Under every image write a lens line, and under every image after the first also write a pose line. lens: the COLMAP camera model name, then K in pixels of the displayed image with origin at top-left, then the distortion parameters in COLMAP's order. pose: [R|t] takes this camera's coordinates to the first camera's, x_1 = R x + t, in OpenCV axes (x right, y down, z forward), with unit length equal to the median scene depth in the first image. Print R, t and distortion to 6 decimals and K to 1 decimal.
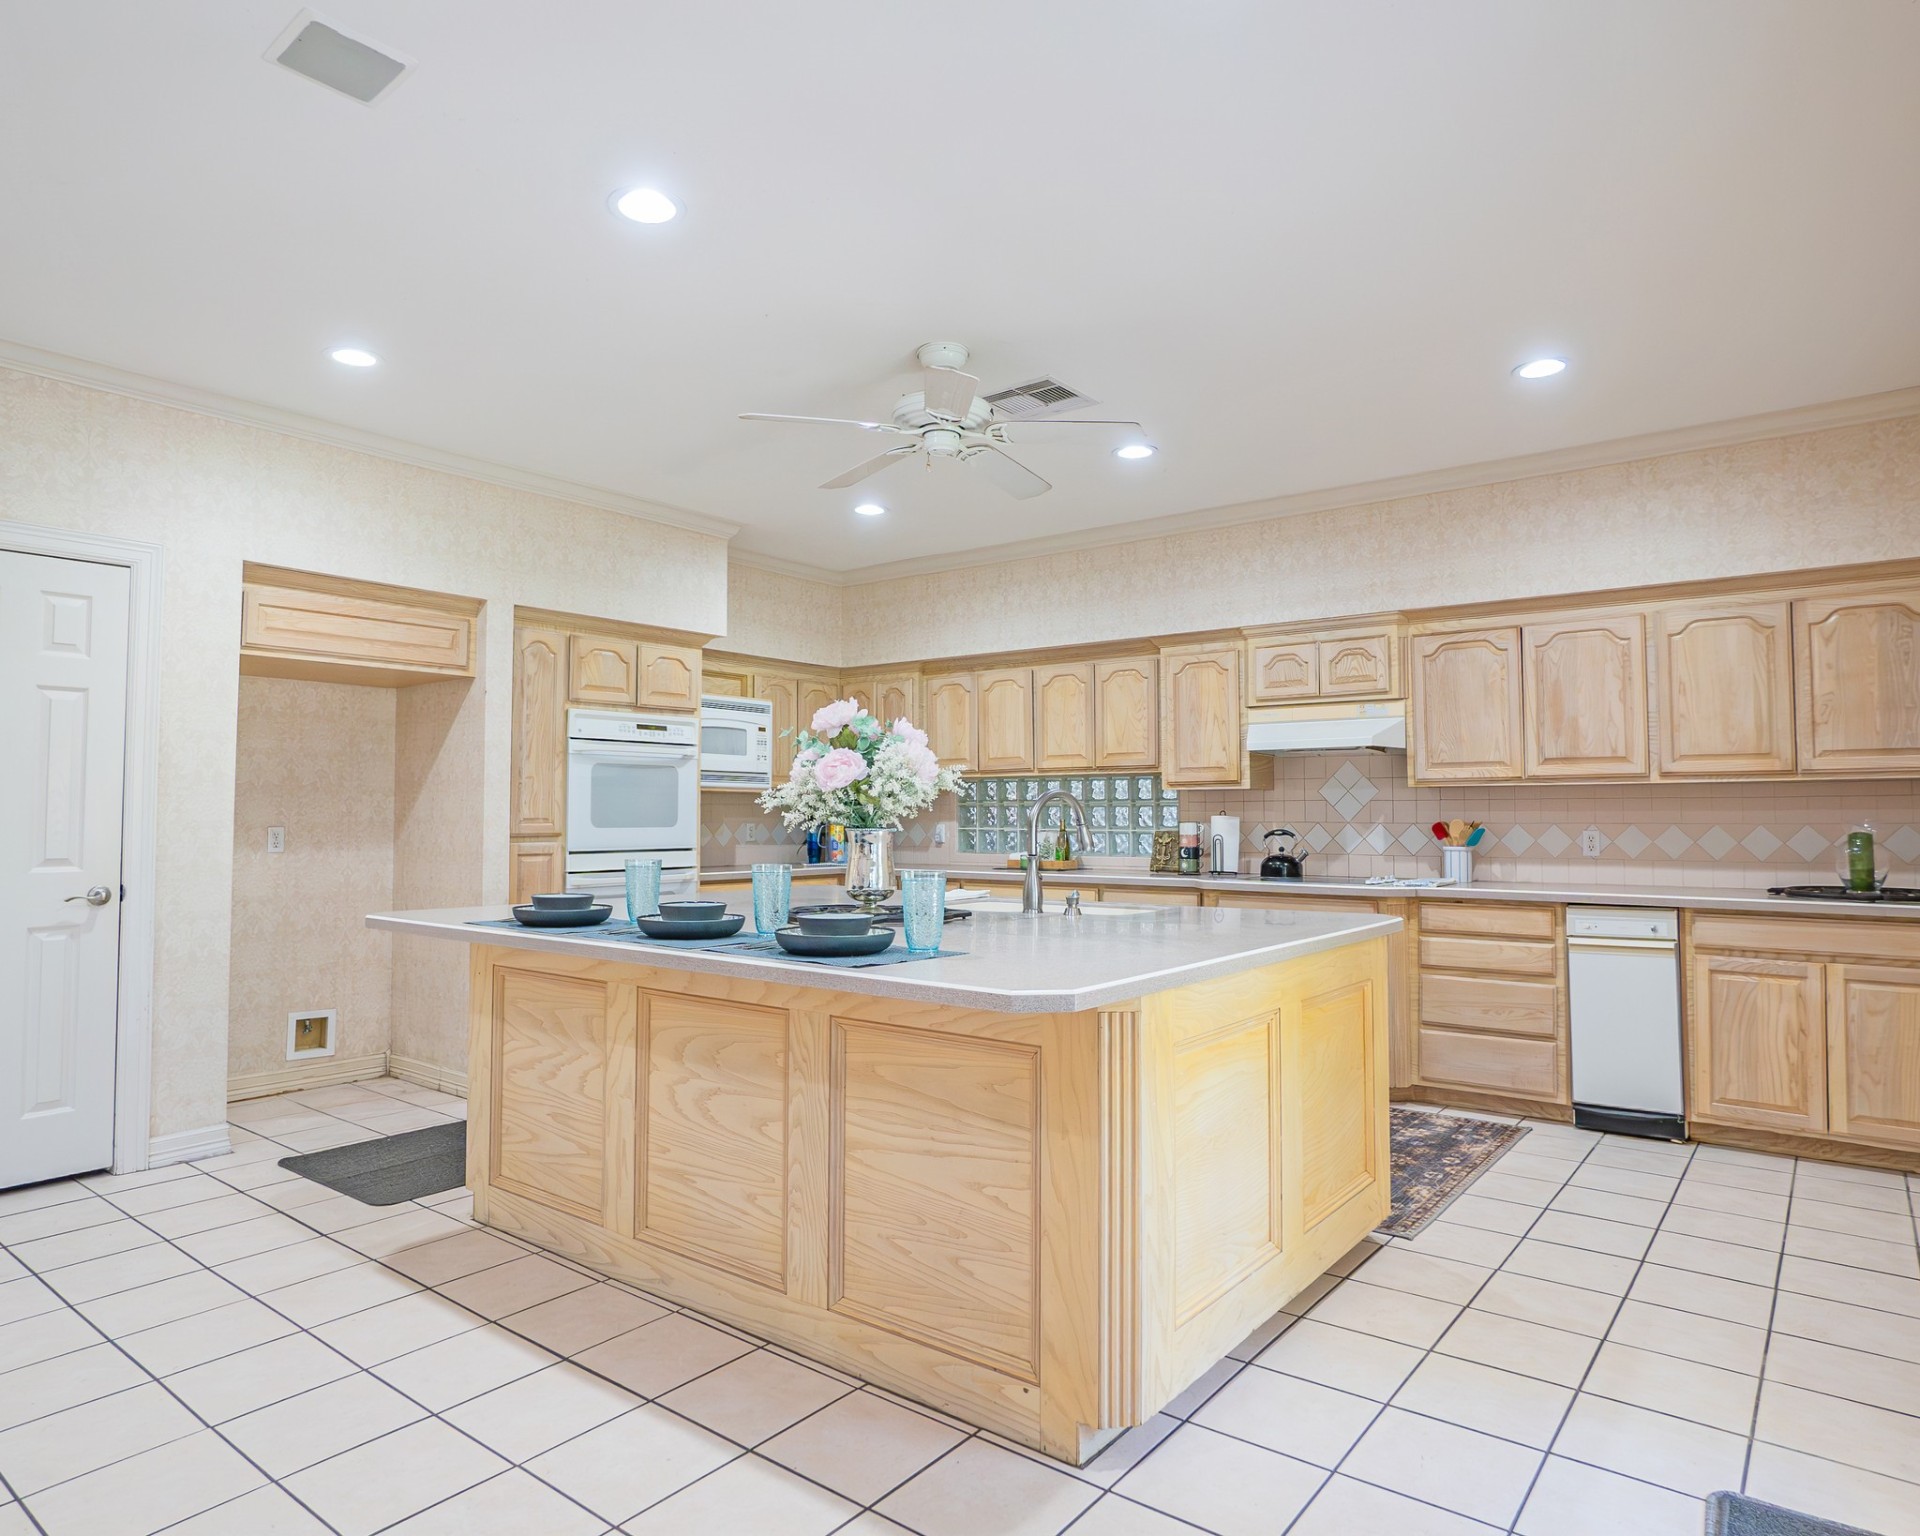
lens RADIAL K [[1164.0, 0, 969.3], [0, 1164.0, 751.3], [0, 0, 1]] dist [-0.037864, 0.020742]
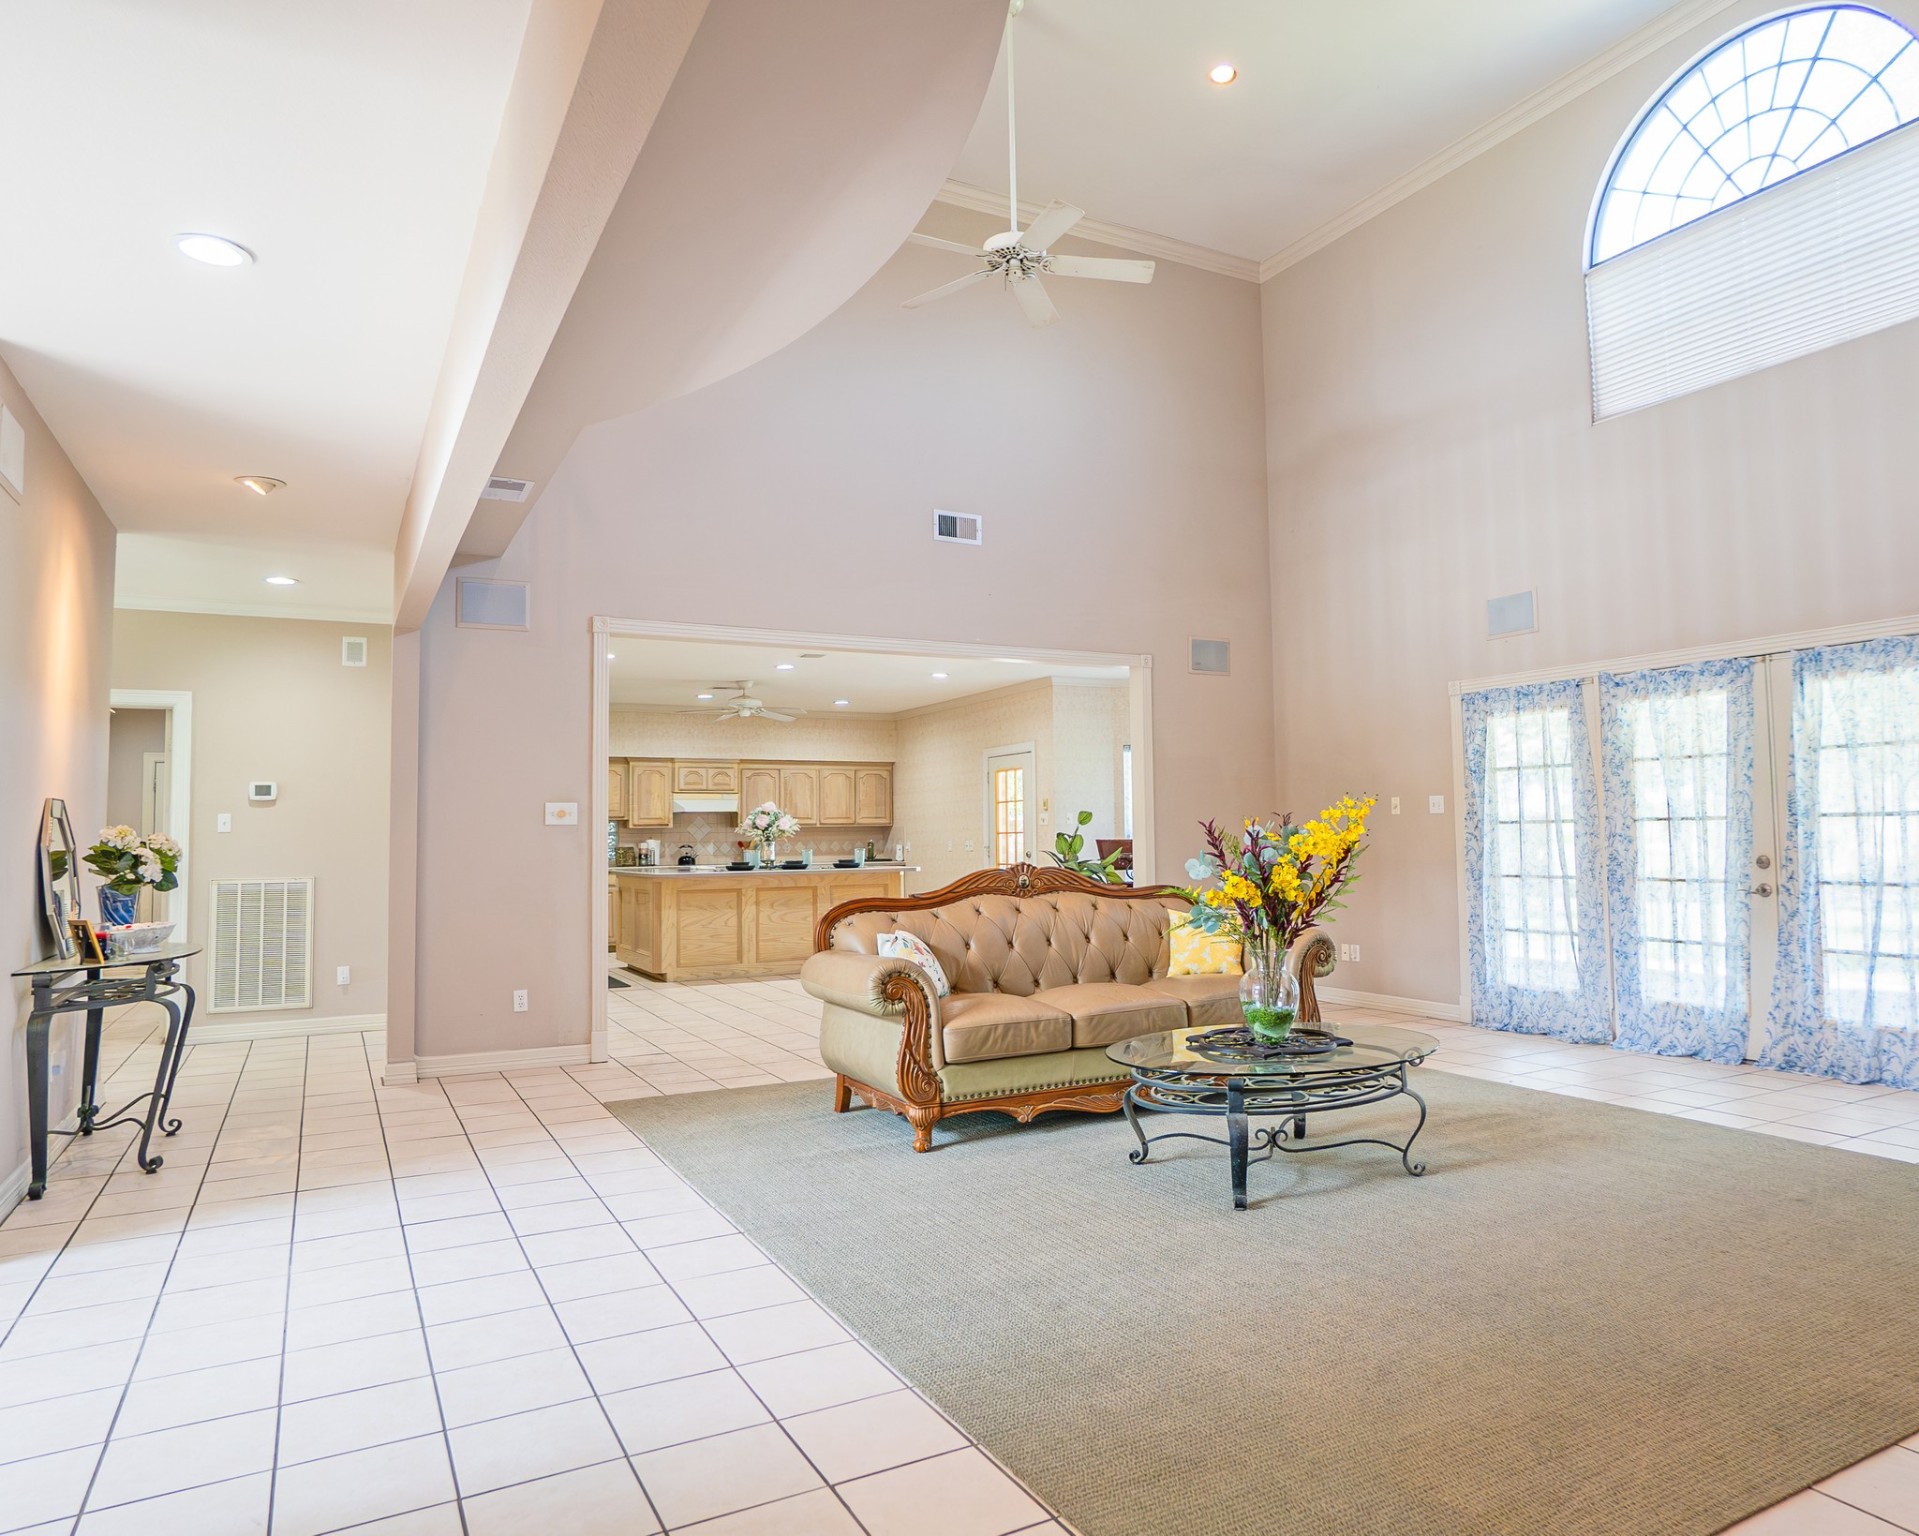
lens RADIAL K [[1222.9, 0, 1003.3], [0, 1222.9, 747.1], [0, 0, 1]] dist [-0.041467, 0.024015]
pose [[0.390873, 0.061226, 0.918406, -1.939475], [-0.036237, 0.998035, -0.051112, -0.030795], [-0.919731, -0.013302, 0.392324, -0.620647]]
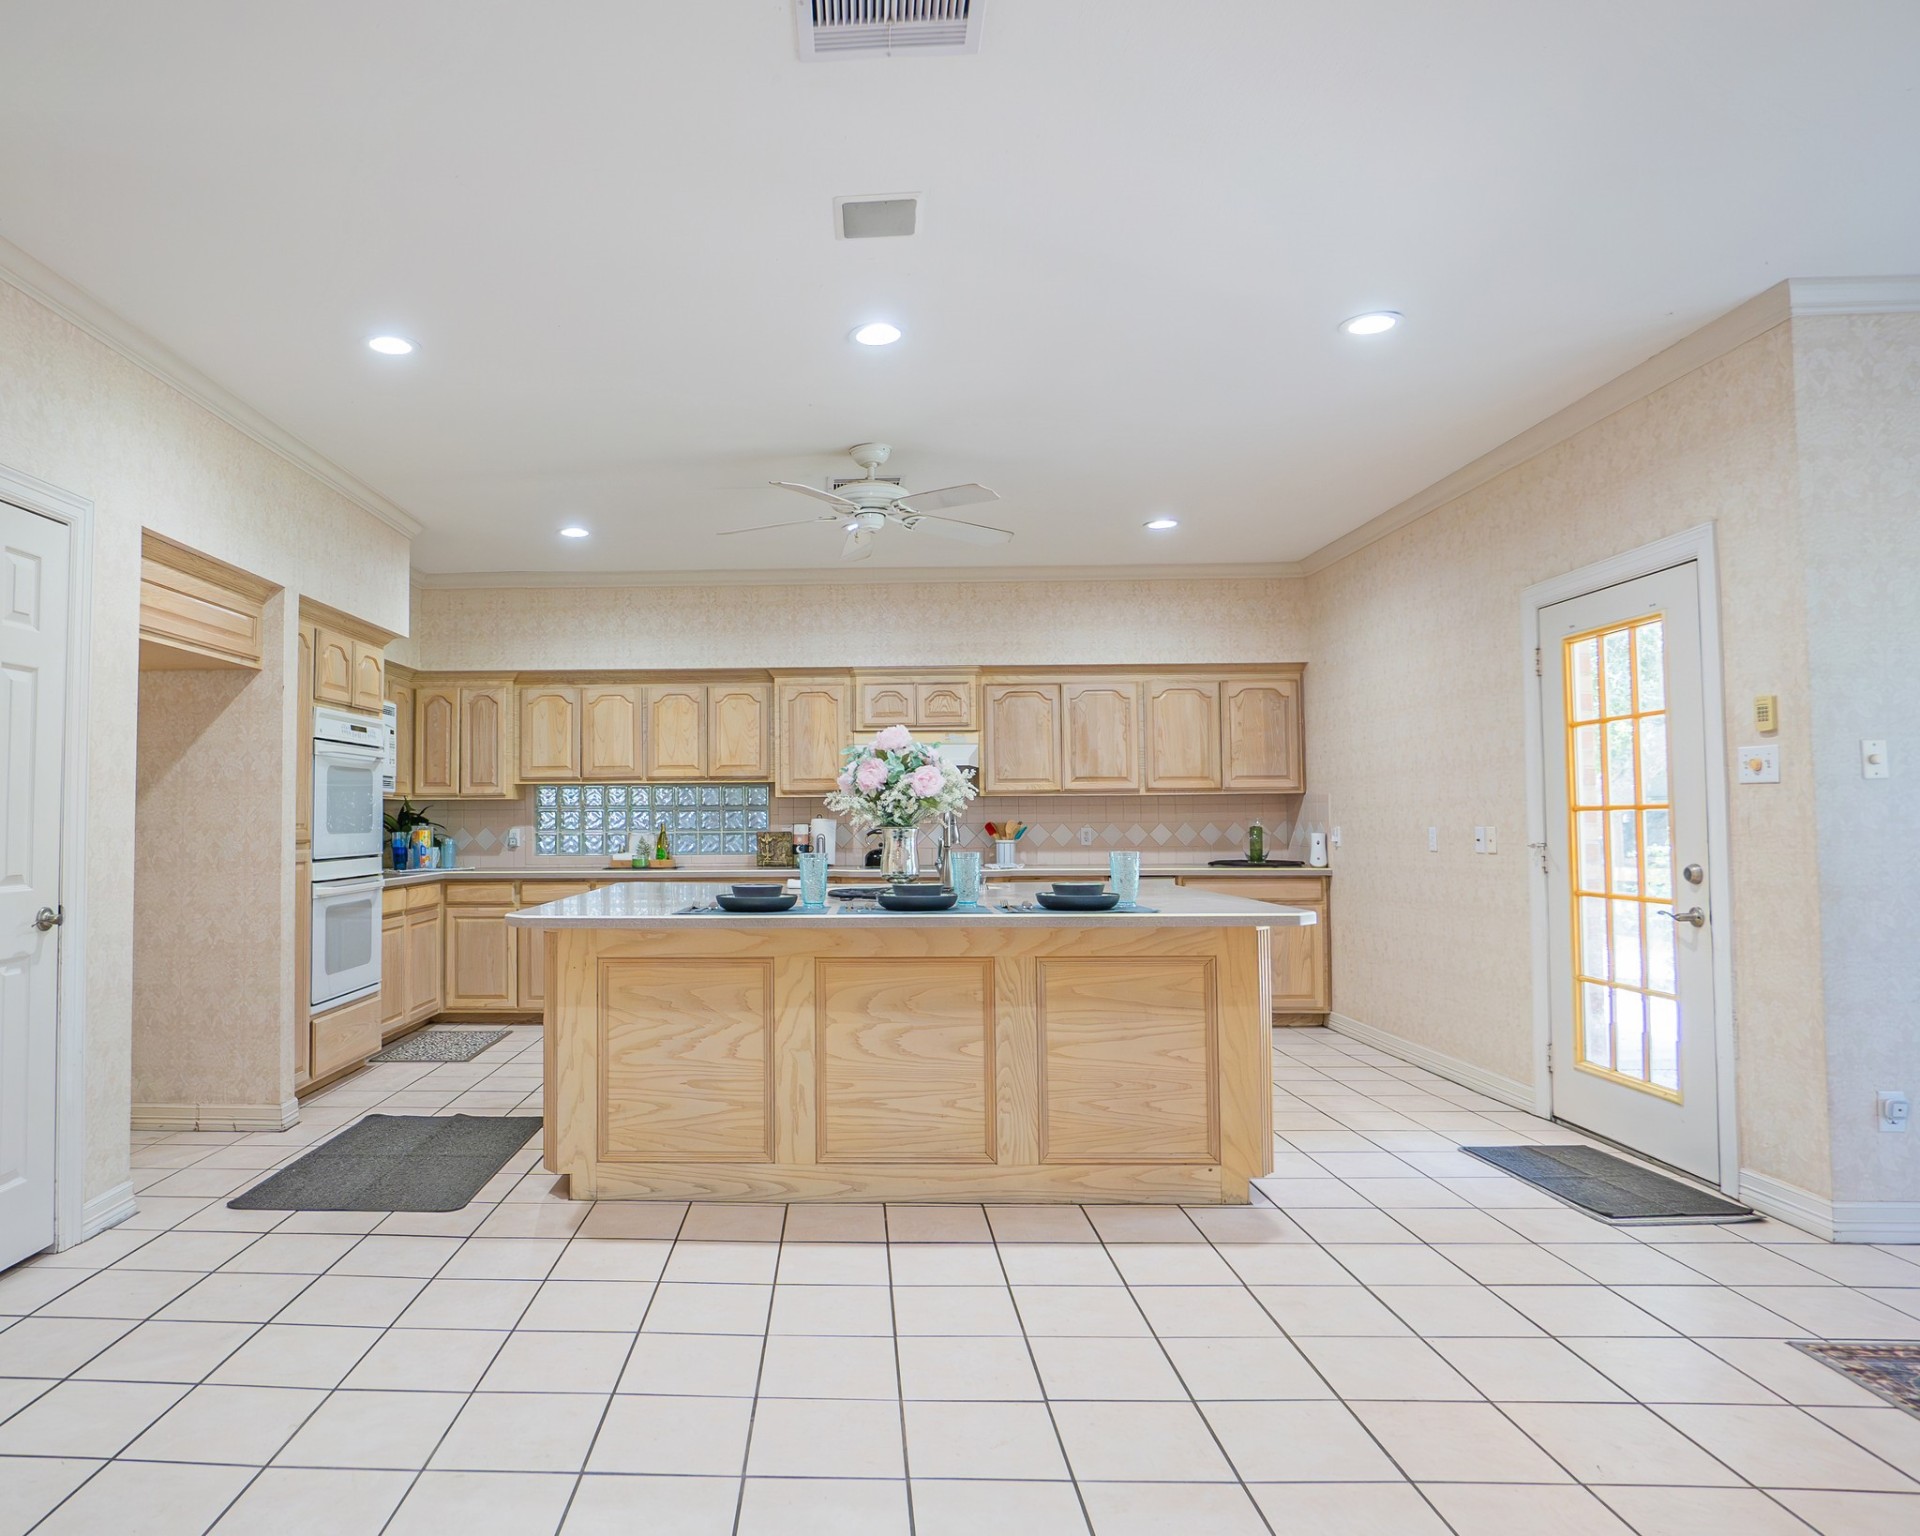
lens RADIAL K [[1187.9, 0, 802.8], [0, 1187.9, 752.6], [0, 0, 1]] dist [-0.024797, 0.012347]
pose [[0.815056, 0.027467, 0.578730, -0.603399], [-0.025536, 0.999608, -0.011478, 0.000943], [-0.578819, -0.005423, 0.815438, -0.007643]]
